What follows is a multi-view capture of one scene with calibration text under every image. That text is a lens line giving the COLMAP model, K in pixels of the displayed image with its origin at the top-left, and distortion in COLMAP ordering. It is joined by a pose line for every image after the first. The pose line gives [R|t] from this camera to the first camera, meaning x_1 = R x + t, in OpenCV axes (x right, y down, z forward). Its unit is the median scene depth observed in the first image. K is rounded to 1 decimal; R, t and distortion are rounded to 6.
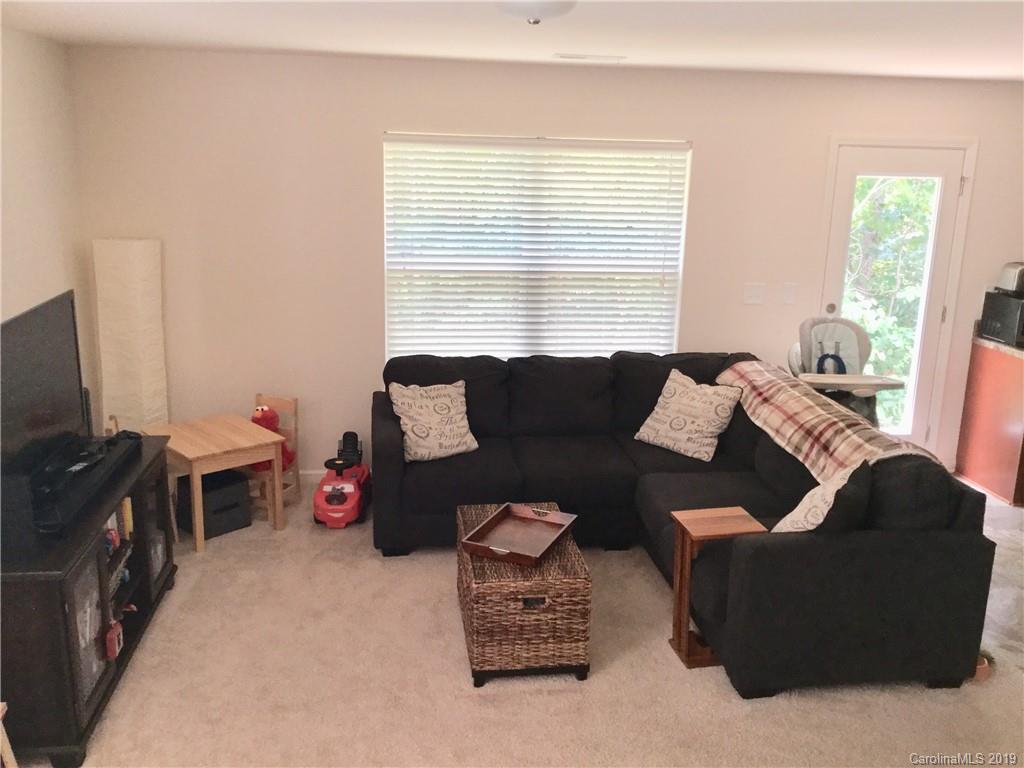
lens RADIAL K [[931.0, 0, 512.0], [0, 931.0, 384.0], [0, 0, 1]] dist [-0.000853, -0.004717]
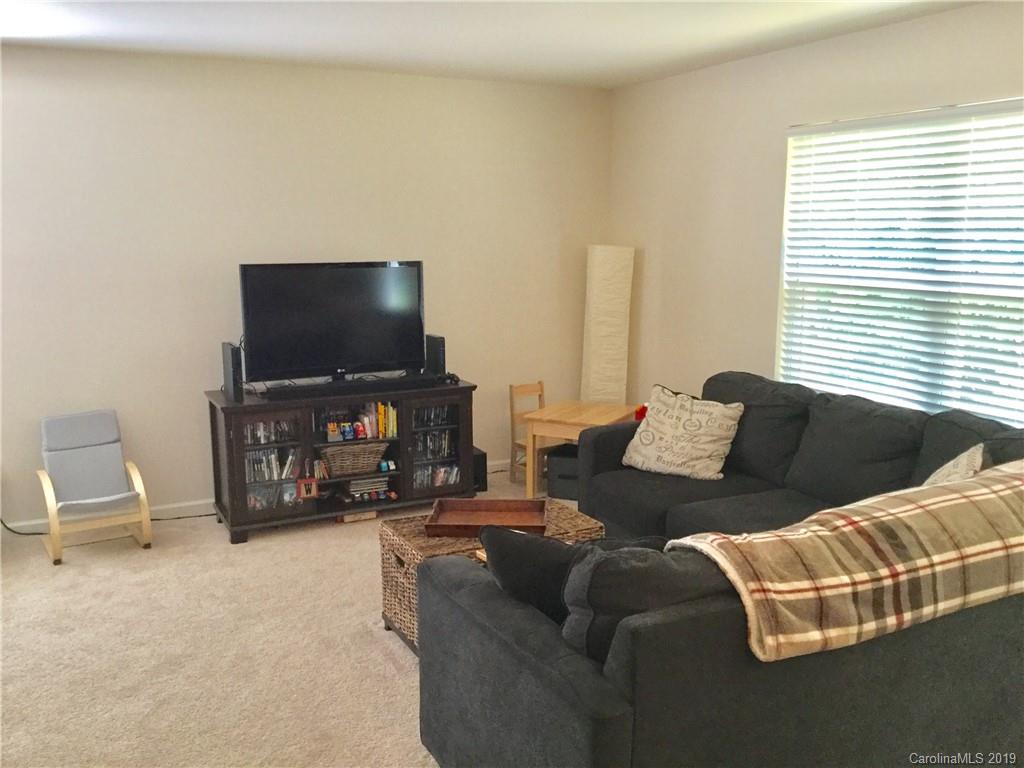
lens RADIAL K [[931.0, 0, 512.0], [0, 931.0, 384.0], [0, 0, 1]] dist [-0.000853, -0.004717]
pose [[0.346223, 0.128640, -0.929291, 0.661552], [-0.223184, 0.973410, 0.051596, -0.017537], [0.911218, 0.189539, 0.365728, 0.501624]]
